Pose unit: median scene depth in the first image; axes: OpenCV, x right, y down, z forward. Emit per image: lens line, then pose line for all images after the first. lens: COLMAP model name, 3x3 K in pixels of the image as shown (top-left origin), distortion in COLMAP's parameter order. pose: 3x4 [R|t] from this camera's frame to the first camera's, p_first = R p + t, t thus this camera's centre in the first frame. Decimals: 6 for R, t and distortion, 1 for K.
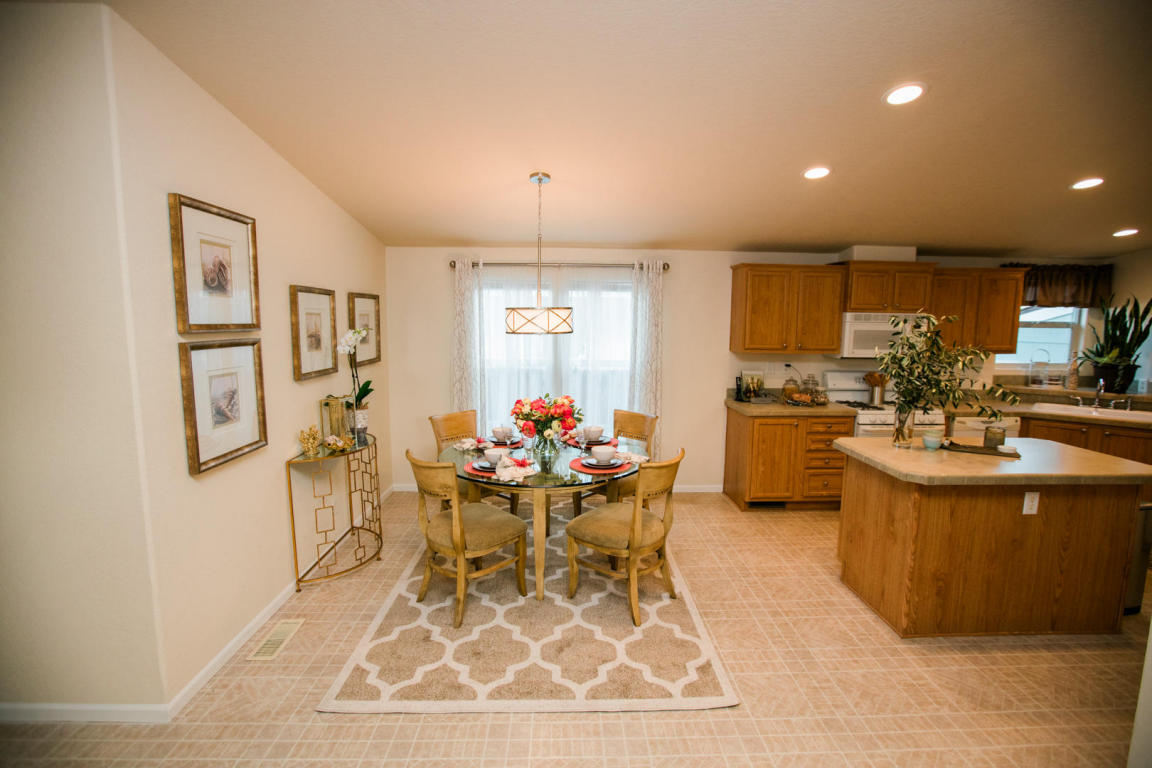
lens RADIAL K [[523.1, 0, 574.5], [0, 523.1, 381.1], [0, 0, 1]] dist [-0.053194, 0.019268]
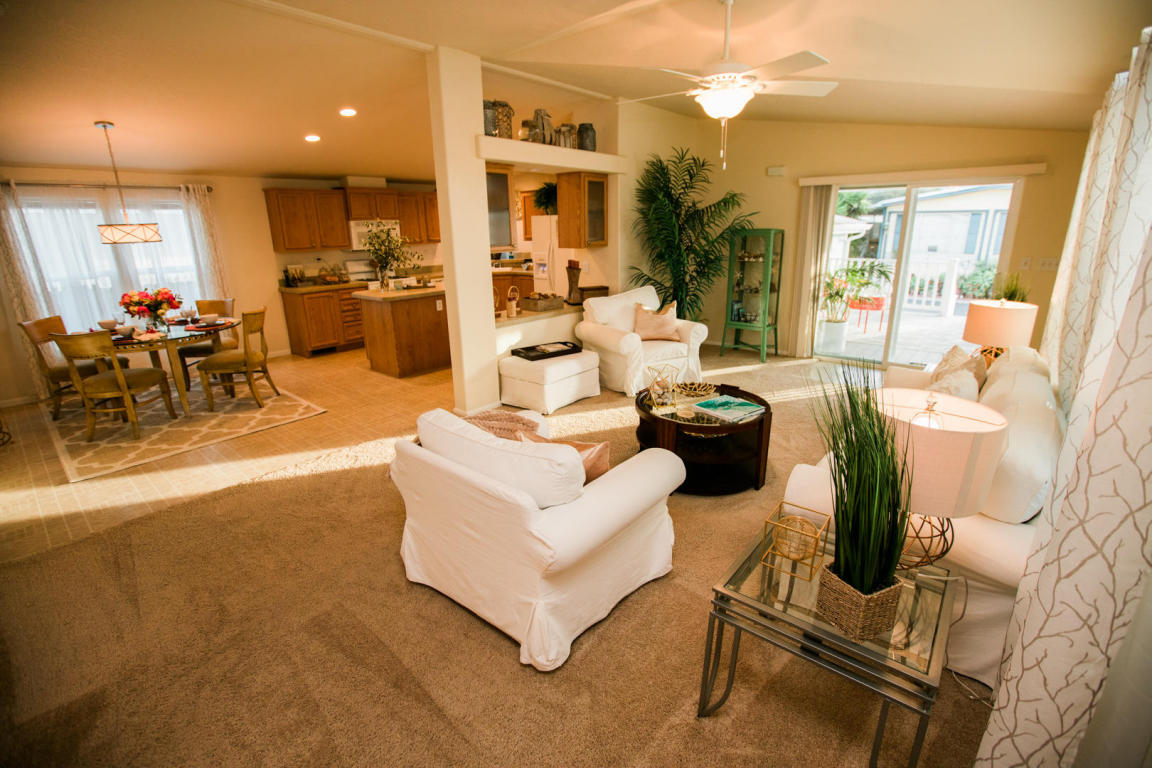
lens RADIAL K [[523.1, 0, 574.5], [0, 523.1, 381.1], [0, 0, 1]] dist [-0.053194, 0.019268]
pose [[0.668577, -0.232966, 0.706209, -0.300550], [0.113040, 0.970464, 0.213122, 0.104503], [-0.735001, -0.062659, 0.675165, -0.750733]]
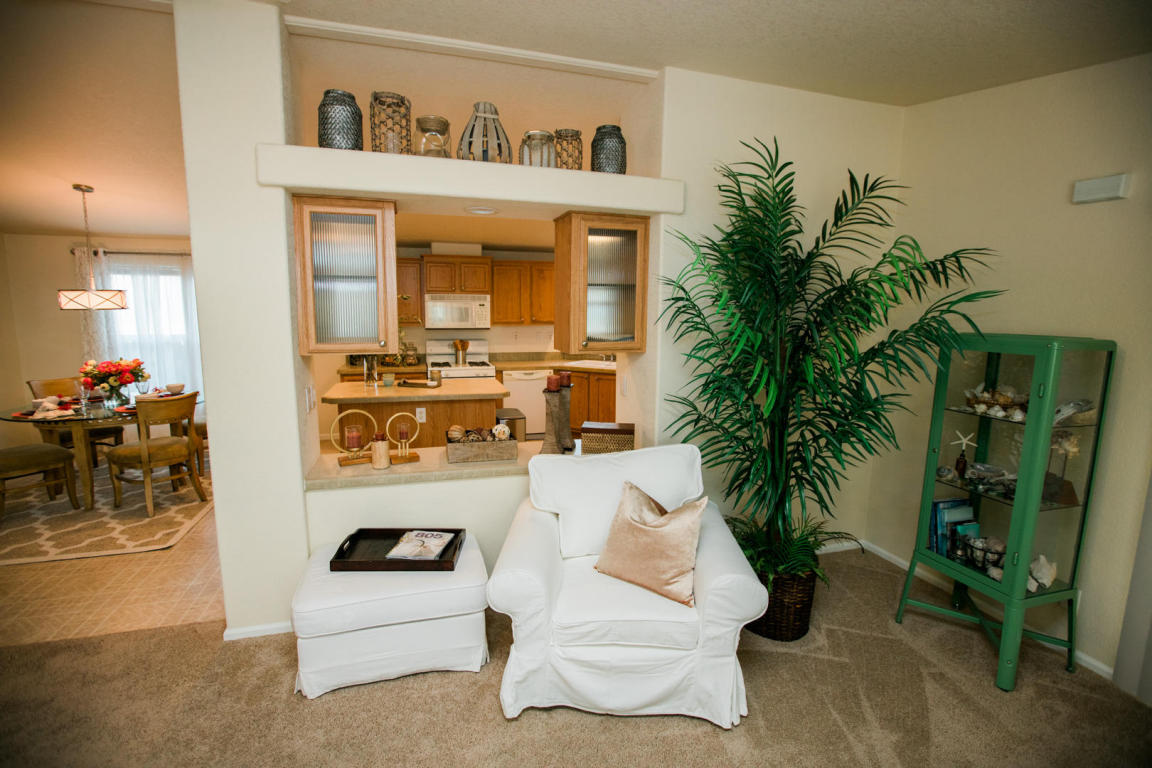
lens RADIAL K [[523.1, 0, 574.5], [0, 523.1, 381.1], [0, 0, 1]] dist [-0.053194, 0.019268]
pose [[0.964048, -0.034454, 0.263487, 0.689198], [0.026954, 0.999123, 0.032027, 0.072030], [-0.264359, -0.023774, 0.964131, -0.486773]]
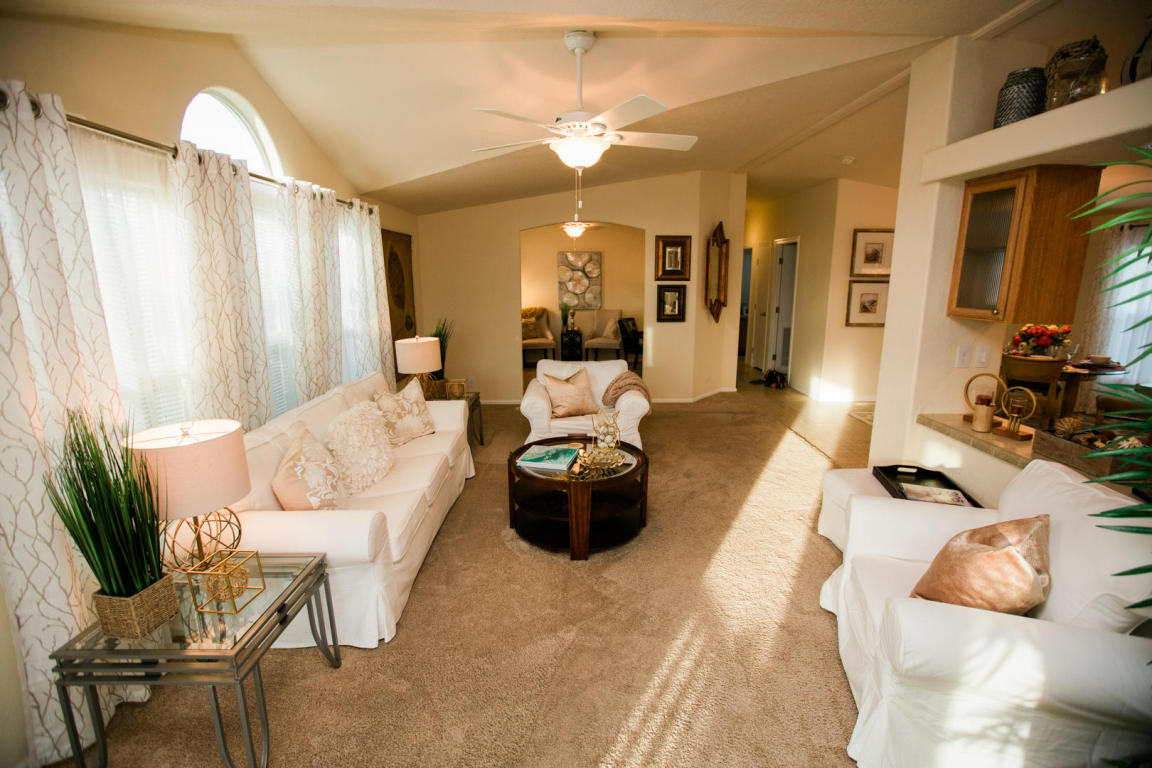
lens RADIAL K [[523.1, 0, 574.5], [0, 523.1, 381.1], [0, 0, 1]] dist [-0.053194, 0.019268]
pose [[-0.022617, 0.191061, -0.981318, 1.391177], [-0.113516, 0.974730, 0.192395, 0.061476], [0.993279, 0.115746, -0.000357, -0.309548]]
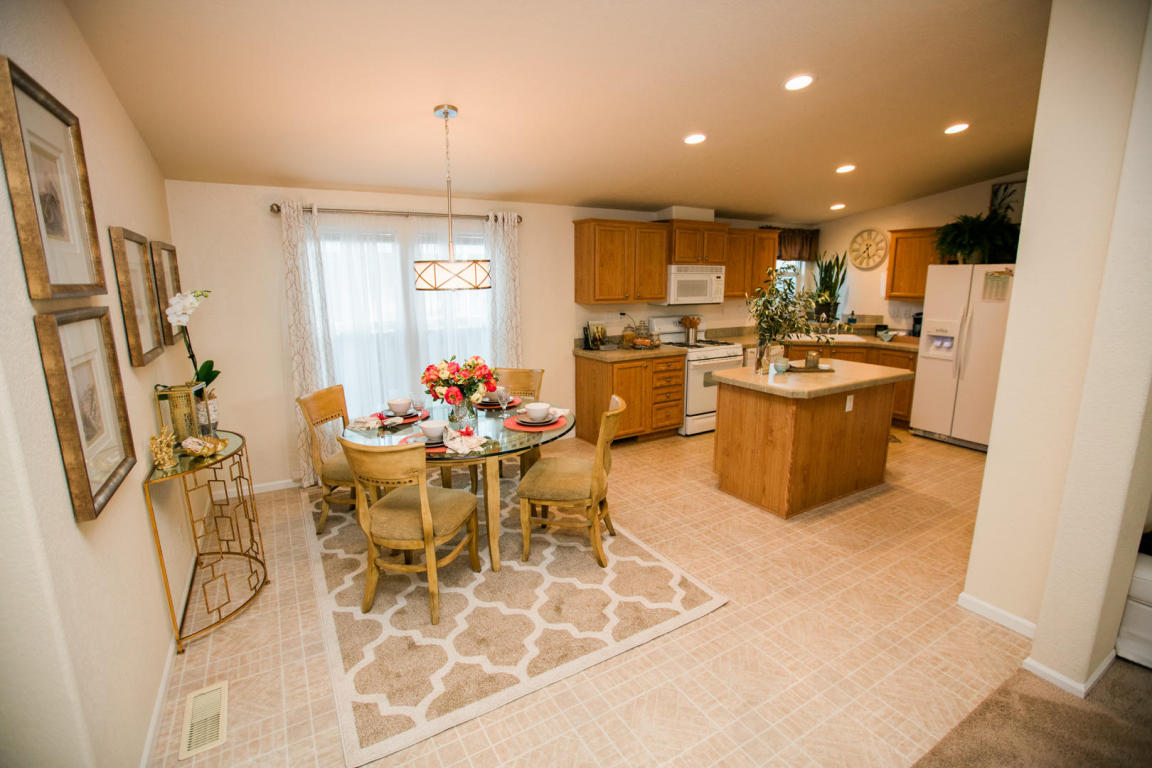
lens RADIAL K [[523.1, 0, 574.5], [0, 523.1, 381.1], [0, 0, 1]] dist [-0.053194, 0.019268]
pose [[0.872546, -0.108613, 0.476305, -0.309364], [0.070080, 0.992717, 0.097993, -0.007065], [-0.483479, -0.052124, 0.873802, 0.099243]]
